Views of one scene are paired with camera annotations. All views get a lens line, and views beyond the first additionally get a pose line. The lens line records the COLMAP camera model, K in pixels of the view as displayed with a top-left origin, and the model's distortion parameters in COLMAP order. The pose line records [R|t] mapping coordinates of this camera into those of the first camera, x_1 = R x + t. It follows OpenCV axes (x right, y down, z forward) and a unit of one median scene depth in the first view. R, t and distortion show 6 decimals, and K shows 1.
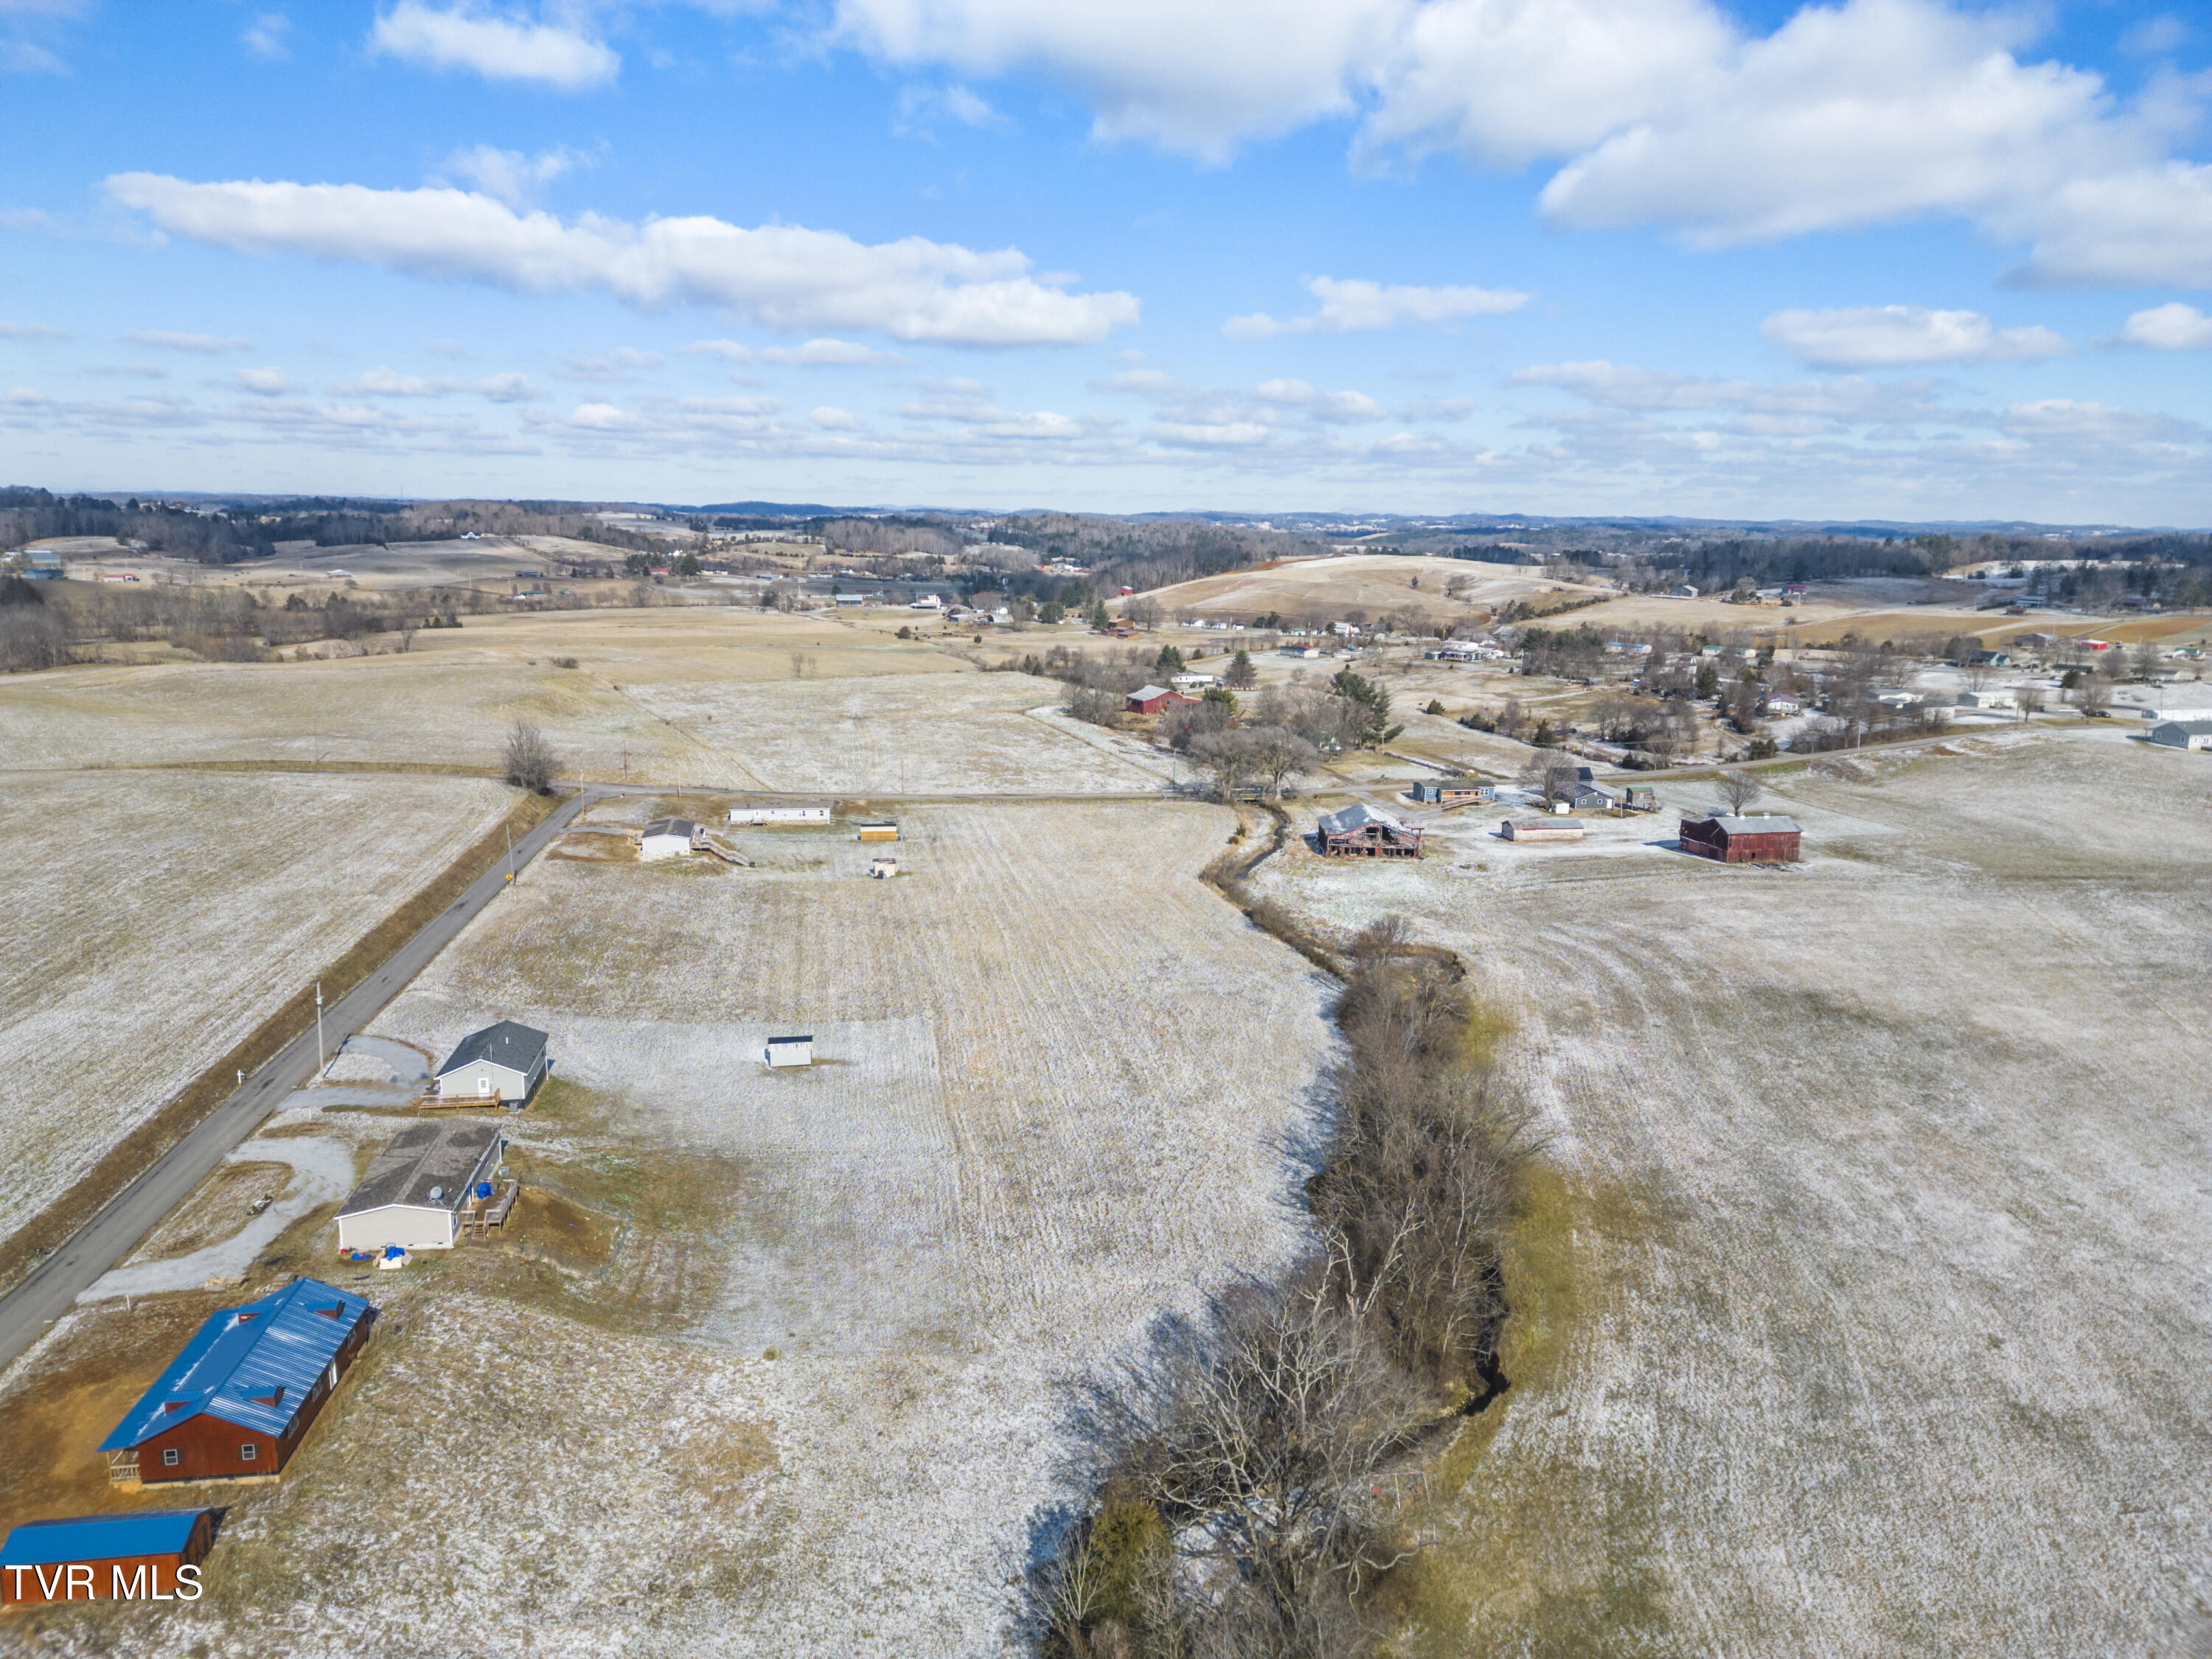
lens RADIAL K [[1529.3, 0, 1102.7], [0, 1529.3, 825.8], [0, 0, 1]] dist [0.084440, -0.079399]
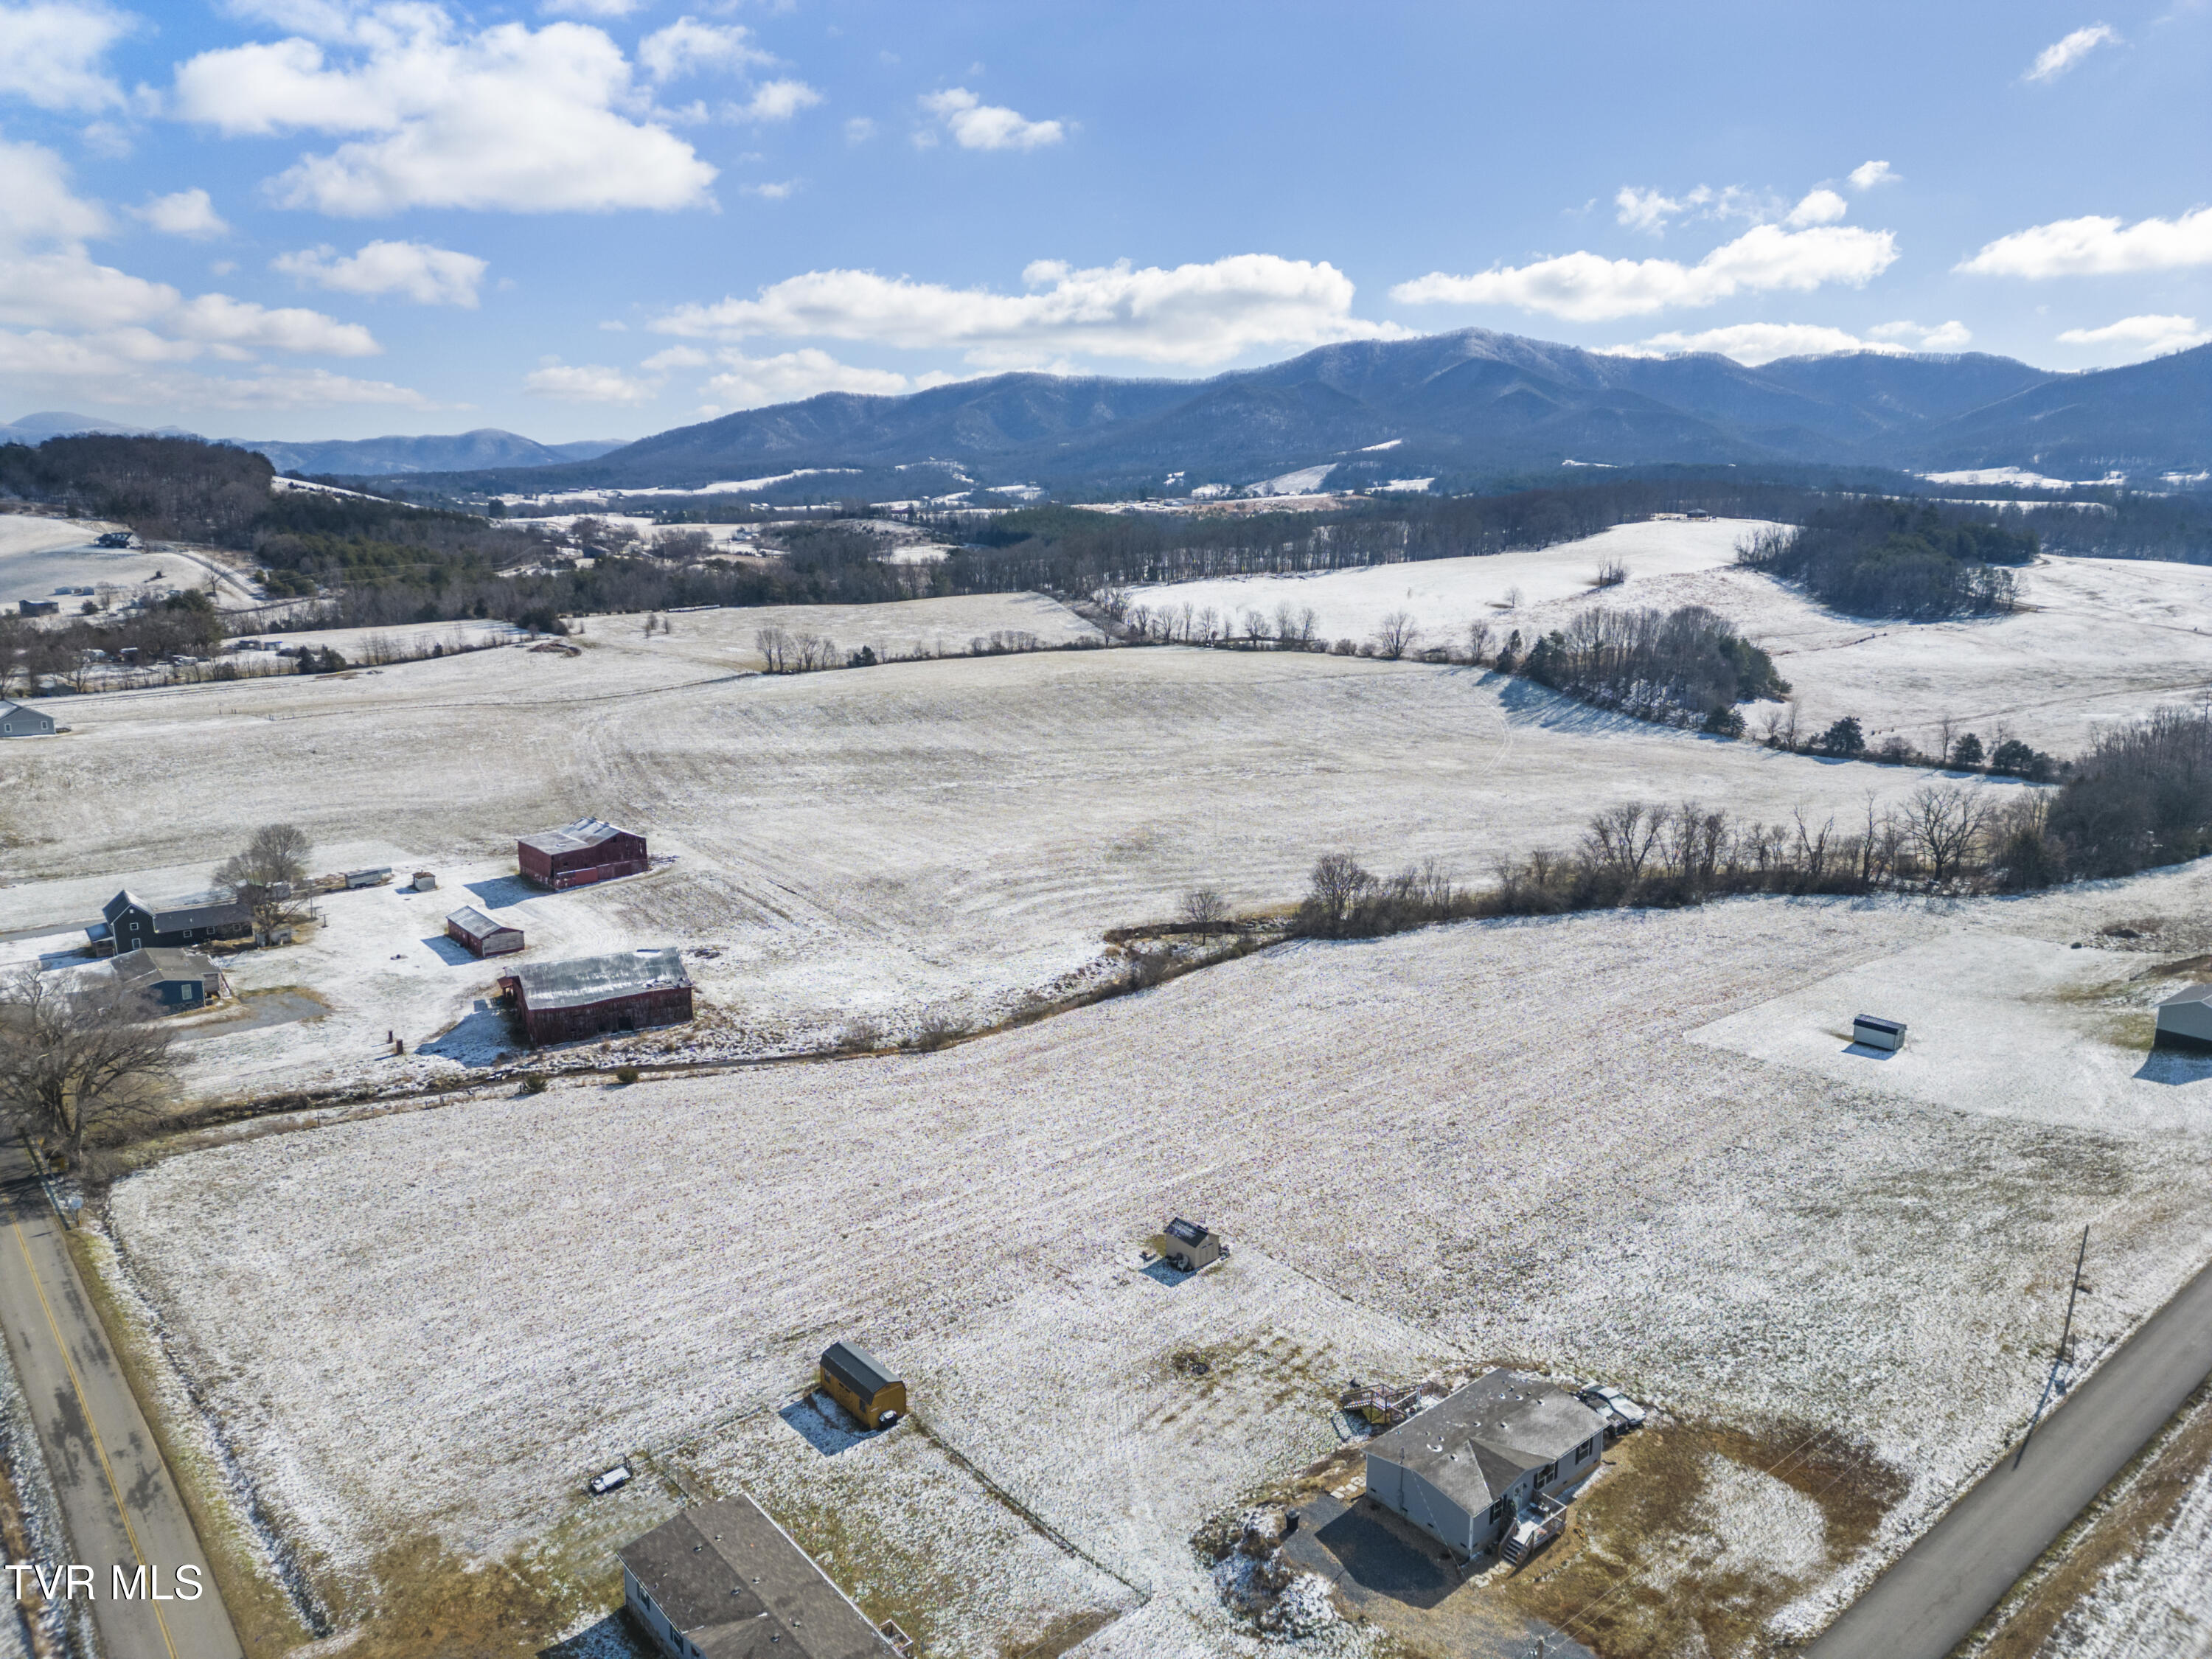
lens RADIAL K [[1529.3, 0, 1102.7], [0, 1529.3, 825.8], [0, 0, 1]] dist [0.084440, -0.079399]
pose [[-0.504694, -0.197839, 0.840323, -0.611677], [0.150143, 0.938438, 0.311113, -0.301636], [-0.850142, 0.283186, -0.443920, 1.443936]]
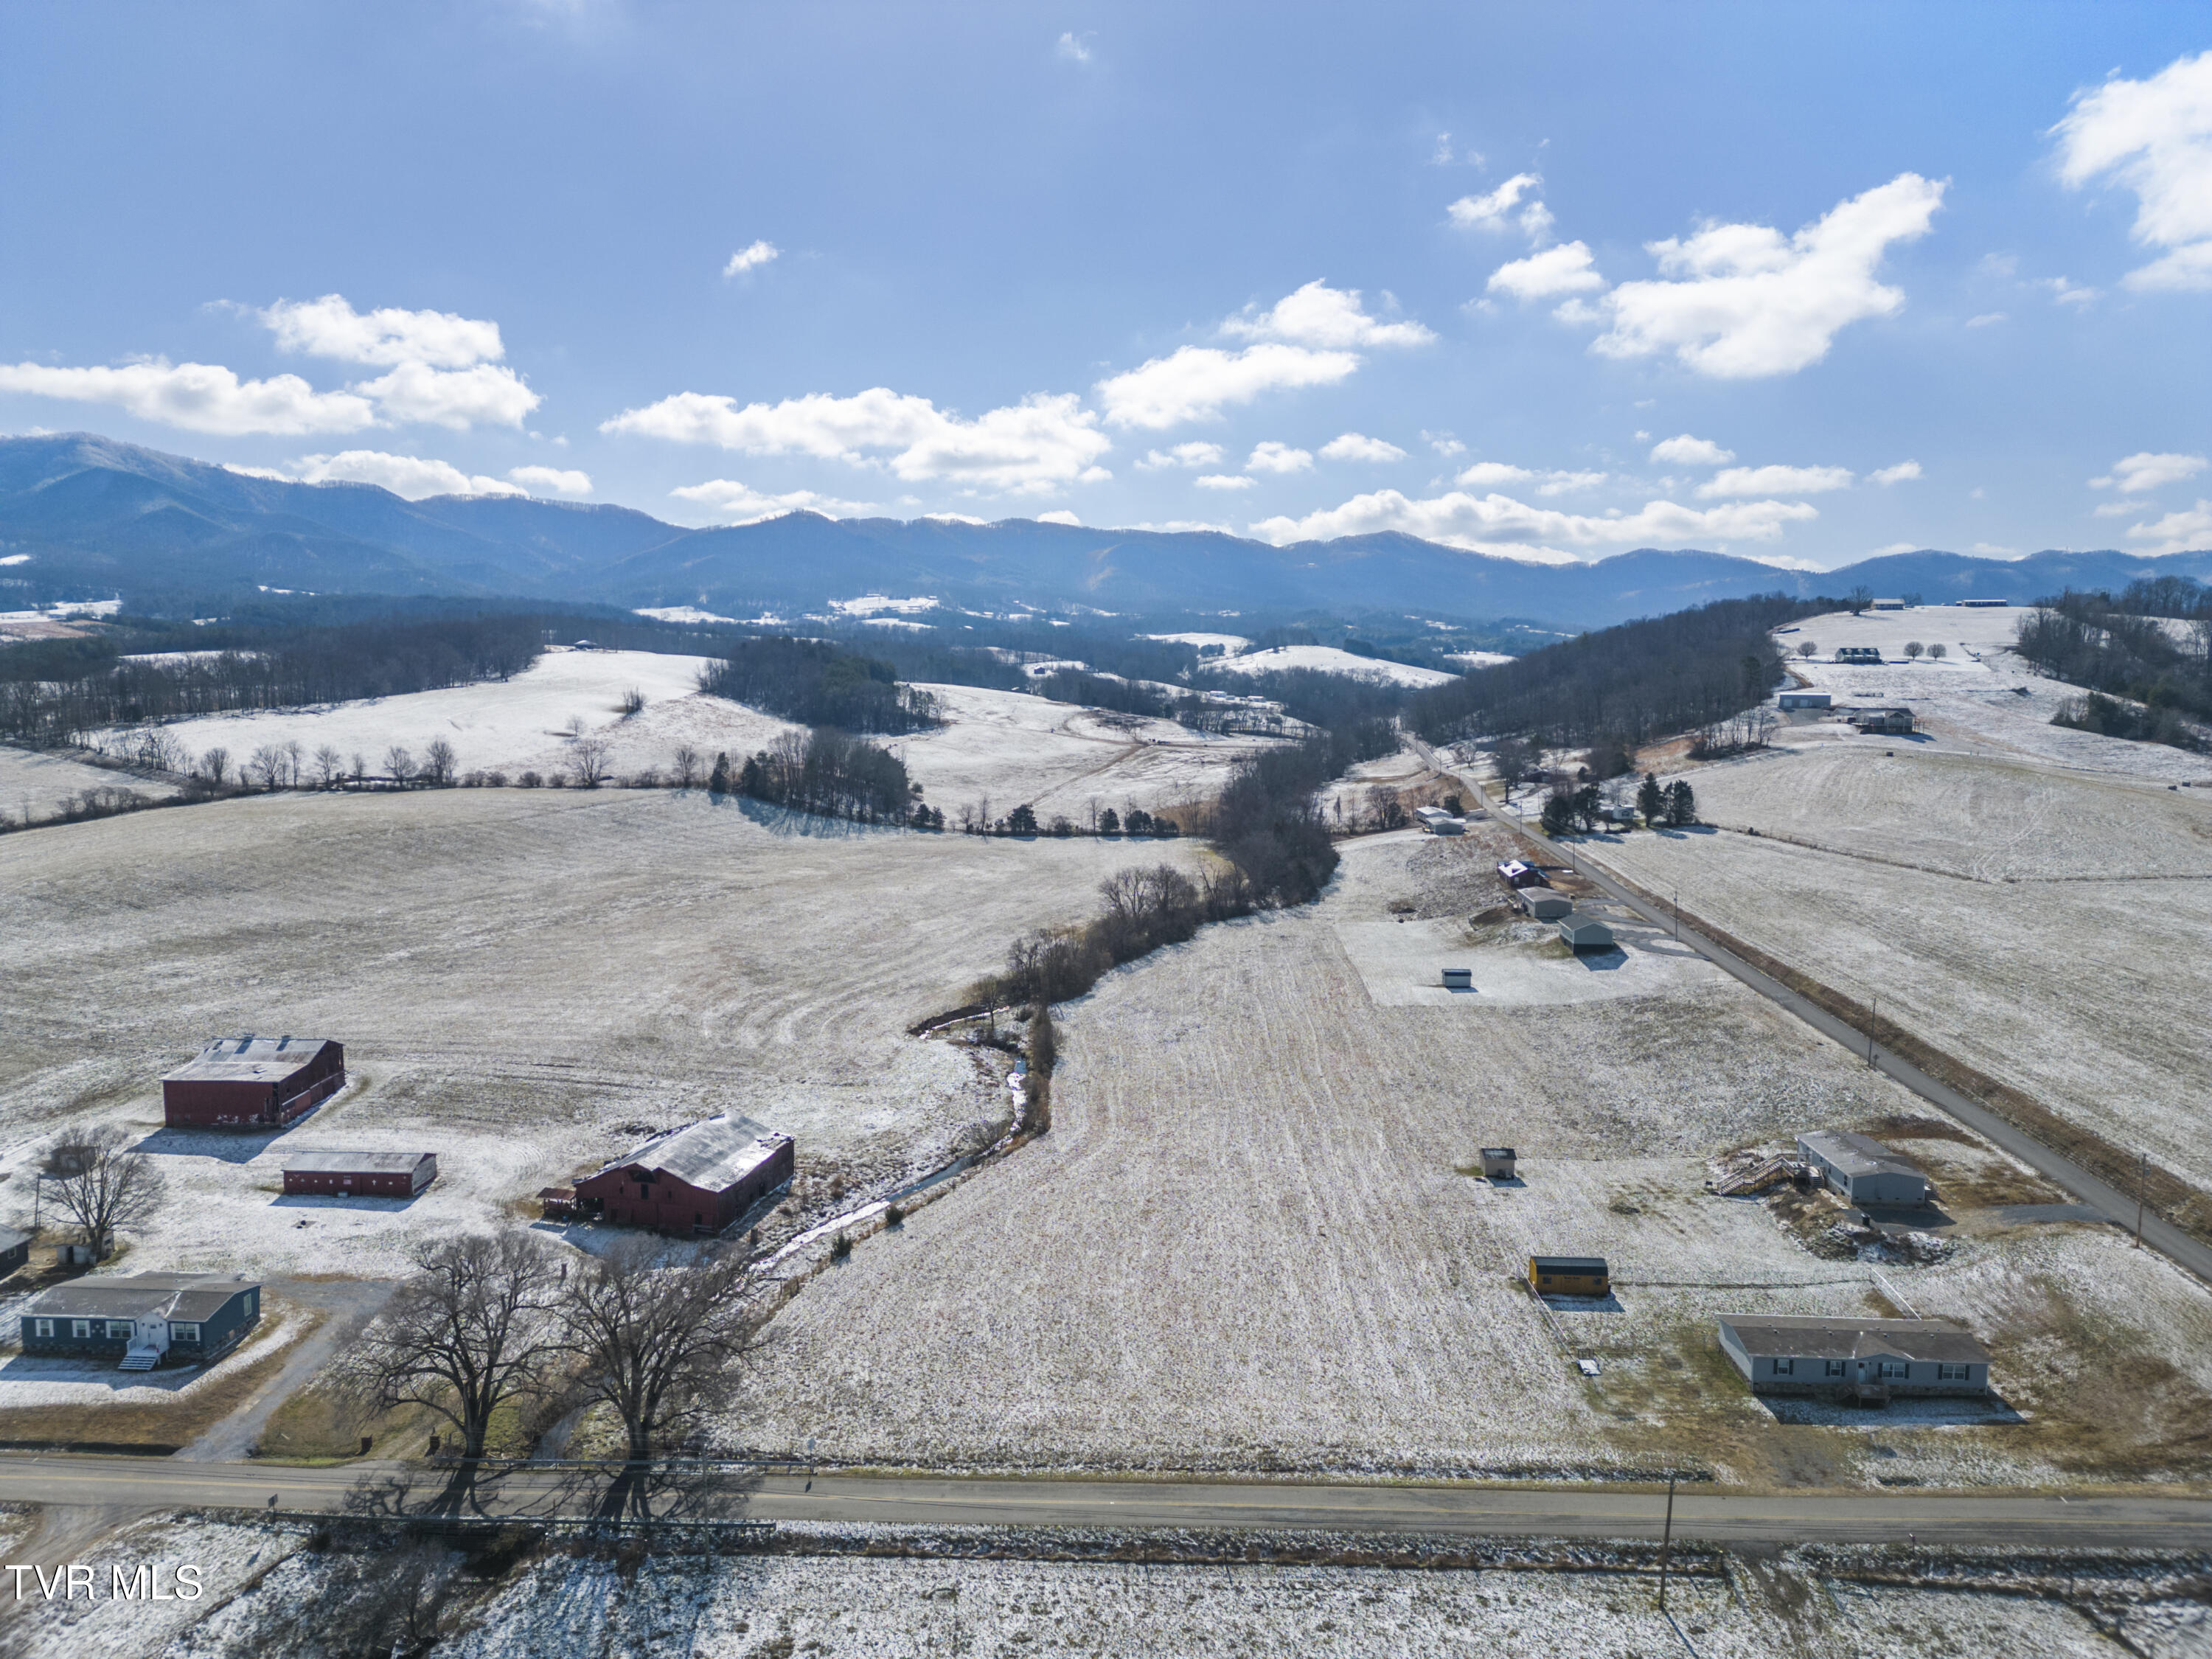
lens RADIAL K [[1529.3, 0, 1102.7], [0, 1529.3, 825.8], [0, 0, 1]] dist [0.084440, -0.079399]
pose [[-0.977650, -0.050360, 0.204120, -0.125828], [0.014903, 0.951845, 0.306217, -0.393748], [-0.209712, 0.302415, -0.929821, 1.956994]]
